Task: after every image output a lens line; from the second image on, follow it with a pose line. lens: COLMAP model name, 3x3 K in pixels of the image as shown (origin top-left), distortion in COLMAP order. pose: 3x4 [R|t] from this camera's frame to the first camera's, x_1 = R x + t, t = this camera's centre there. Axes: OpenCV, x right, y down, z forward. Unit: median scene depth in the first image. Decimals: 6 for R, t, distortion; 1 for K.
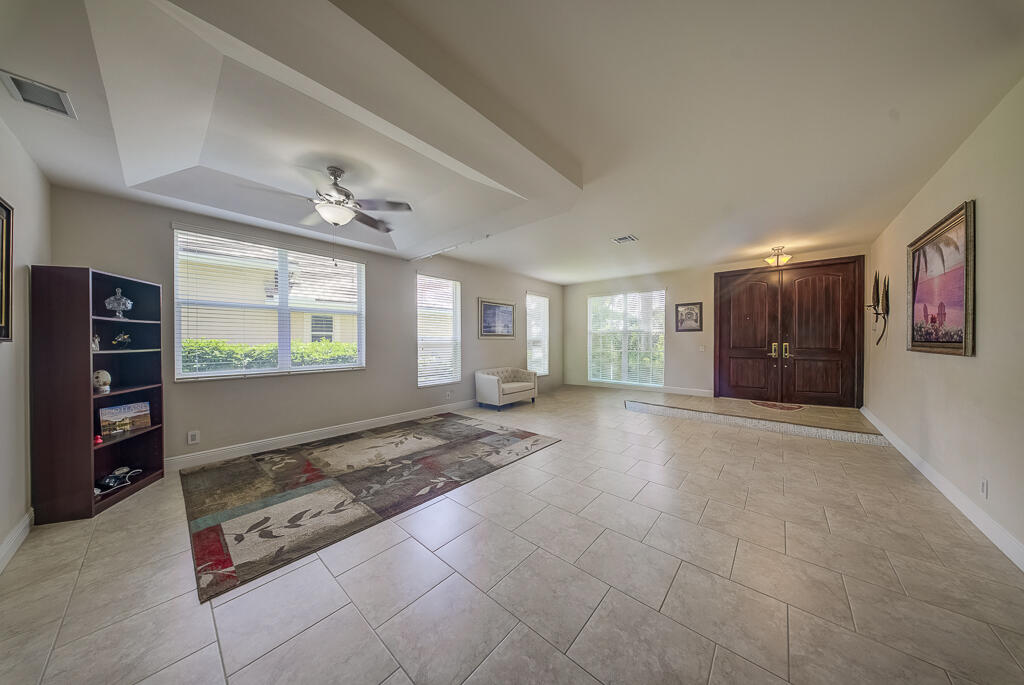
lens RADIAL K [[308.7, 0, 511.7], [0, 308.7, 341.8], [0, 0, 1]] dist [0.001615, 0.000053]
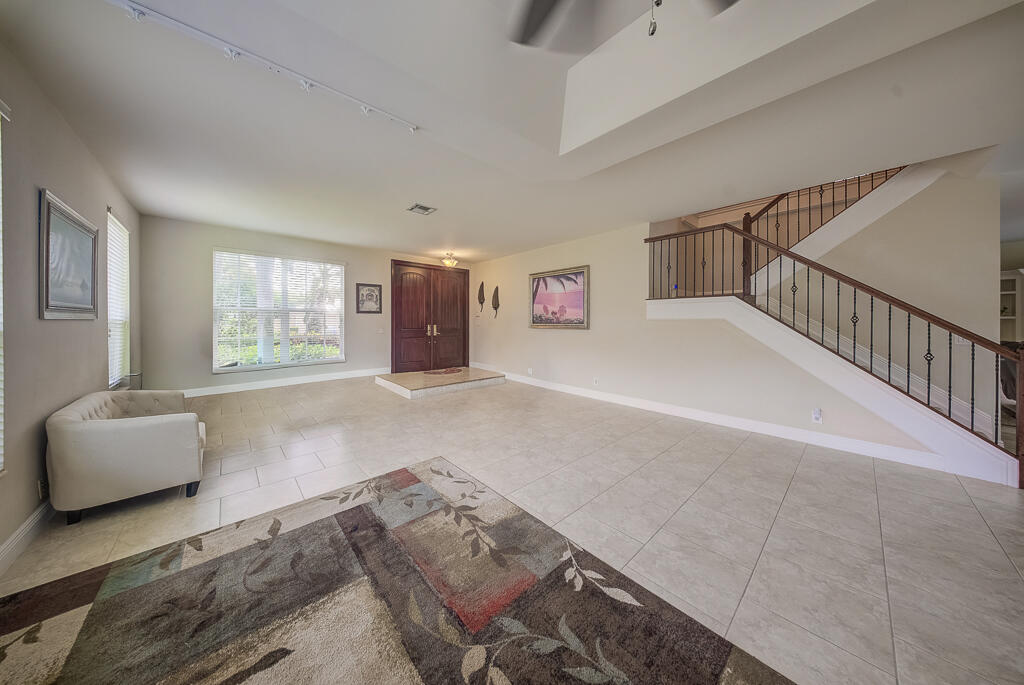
lens RADIAL K [[313.2, 0, 508.2], [0, 313.2, 322.8], [0, 0, 1]] dist [0.000519, -0.000015]
pose [[0.119488, -0.001545, 0.992834, -0.553680], [0.003062, 0.999995, 0.001188, -0.005846], [-0.992831, 0.002898, 0.119492, 0.722971]]
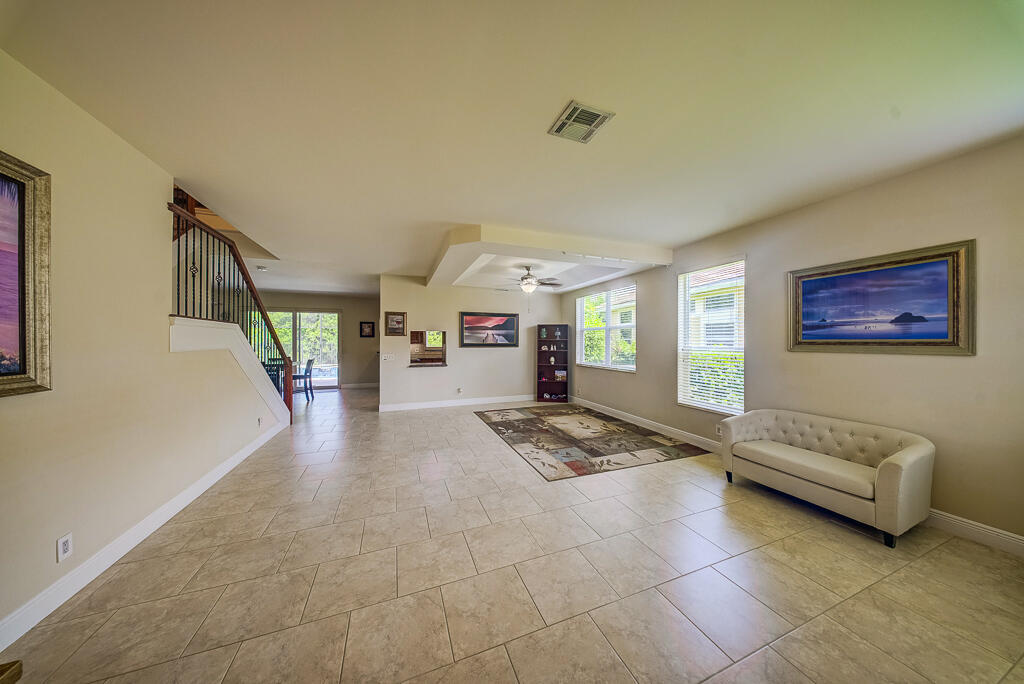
lens RADIAL K [[308.7, 0, 511.7], [0, 308.7, 341.3], [0, 0, 1]] dist [0.001615, 0.000053]
pose [[-0.470387, 0.003475, -0.882453, 0.871862], [-0.002548, 0.999983, 0.005296, -0.041486], [0.882456, 0.004740, -0.470370, 1.246954]]
